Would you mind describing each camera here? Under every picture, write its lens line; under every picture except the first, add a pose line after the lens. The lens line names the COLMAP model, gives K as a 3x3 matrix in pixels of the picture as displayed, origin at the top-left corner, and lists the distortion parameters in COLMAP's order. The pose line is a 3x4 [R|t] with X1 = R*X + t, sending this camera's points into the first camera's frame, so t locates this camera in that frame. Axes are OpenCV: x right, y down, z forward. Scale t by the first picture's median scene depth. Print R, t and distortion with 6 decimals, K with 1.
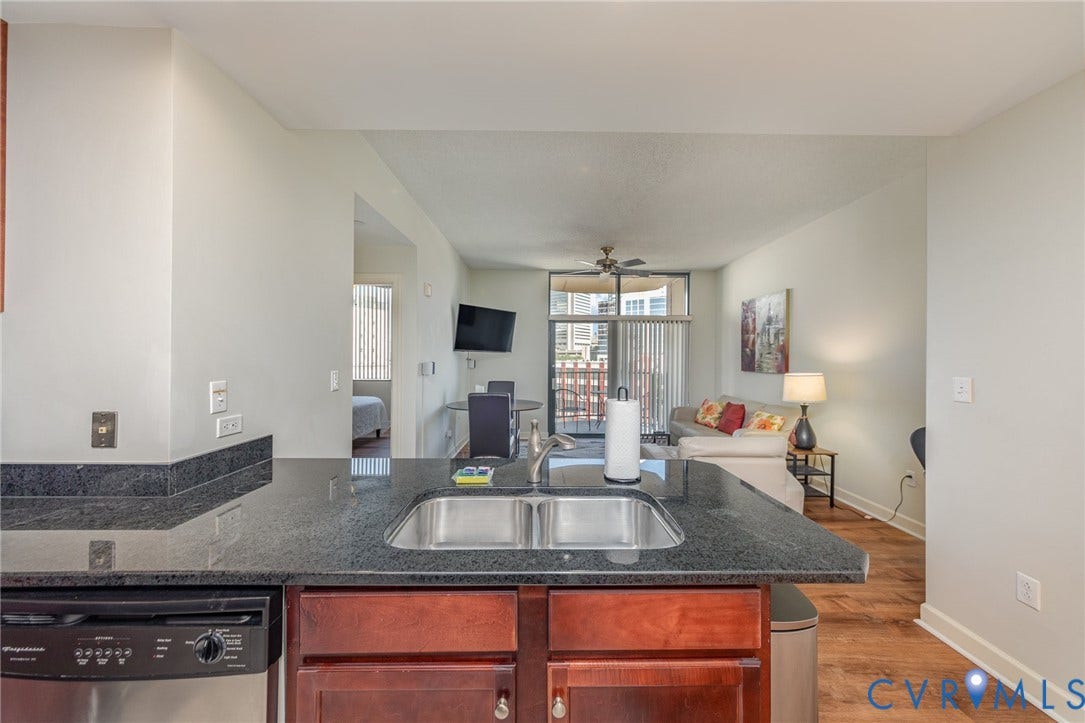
lens RADIAL K [[384.9, 0, 542.5], [0, 384.9, 361.5], [0, 0, 1]] dist [0.001187, 0.000138]
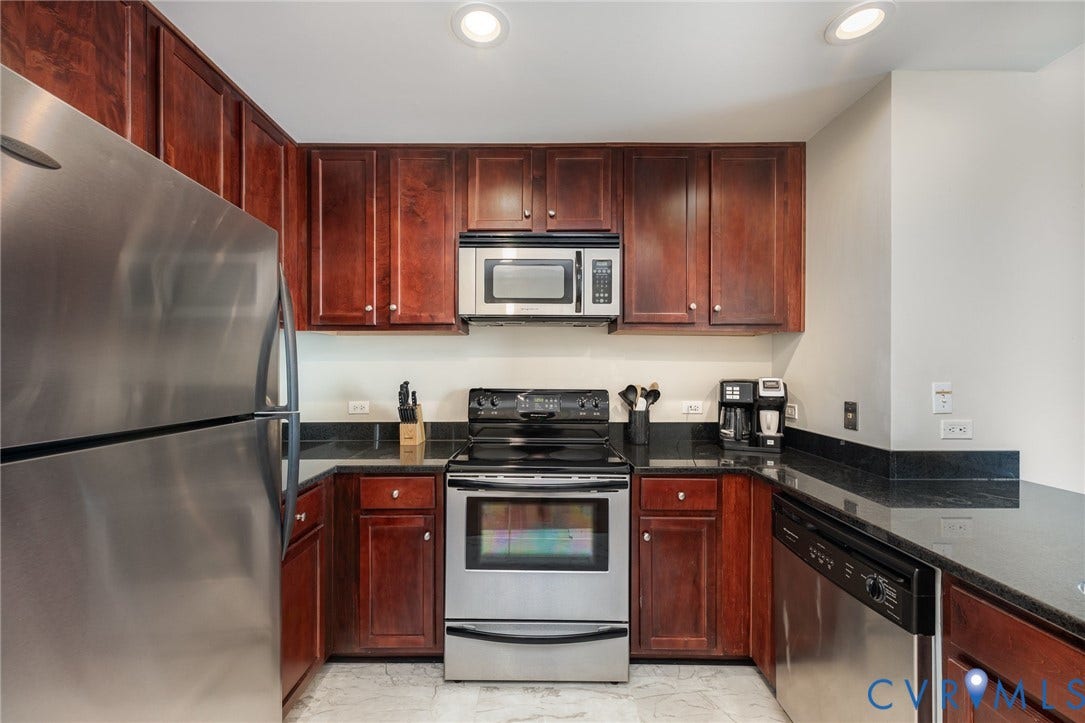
lens RADIAL K [[440.2, 0, 540.6], [0, 440.2, 370.4], [0, 0, 1]] dist [0.000333, 0.000262]
pose [[-0.006443, -0.006275, -0.999960, 0.394770], [-0.010872, 0.999922, -0.006205, 0.045519], [0.999920, 0.010832, -0.006510, -0.051052]]
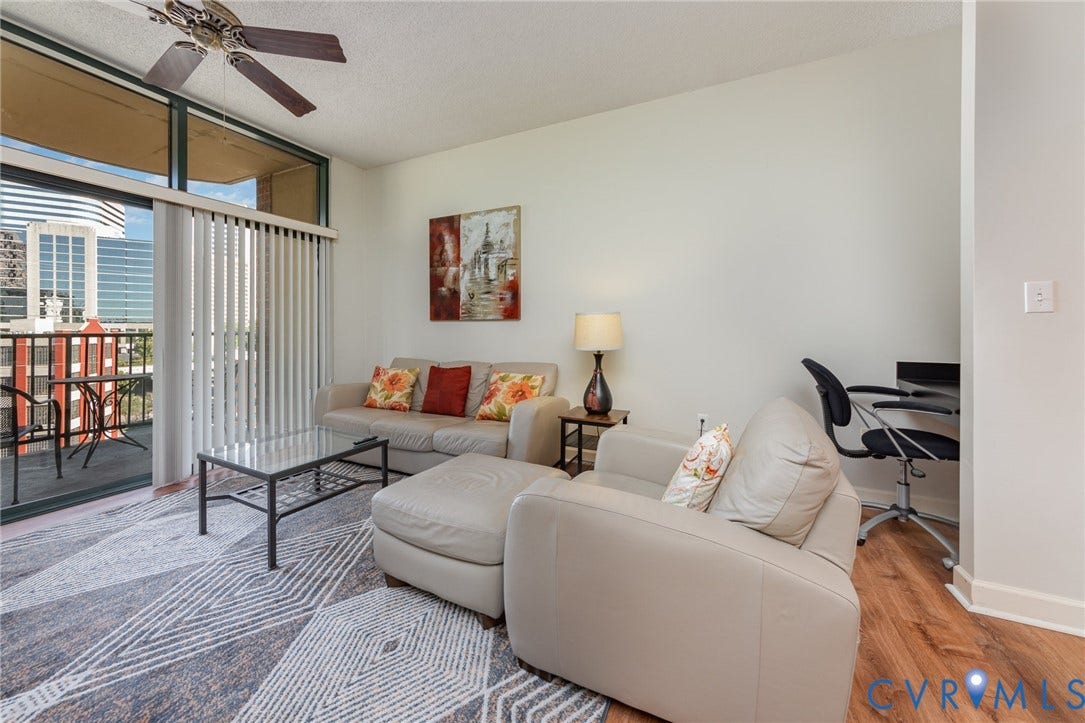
lens RADIAL K [[399.4, 0, 539.8], [0, 399.4, 332.4], [0, 0, 1]] dist [-0.000152, -0.000001]
pose [[0.443810, -0.009686, 0.896068, -0.167043], [0.009063, 0.999939, 0.006319, 0.204234], [-0.896075, 0.005317, 0.443871, 2.383745]]
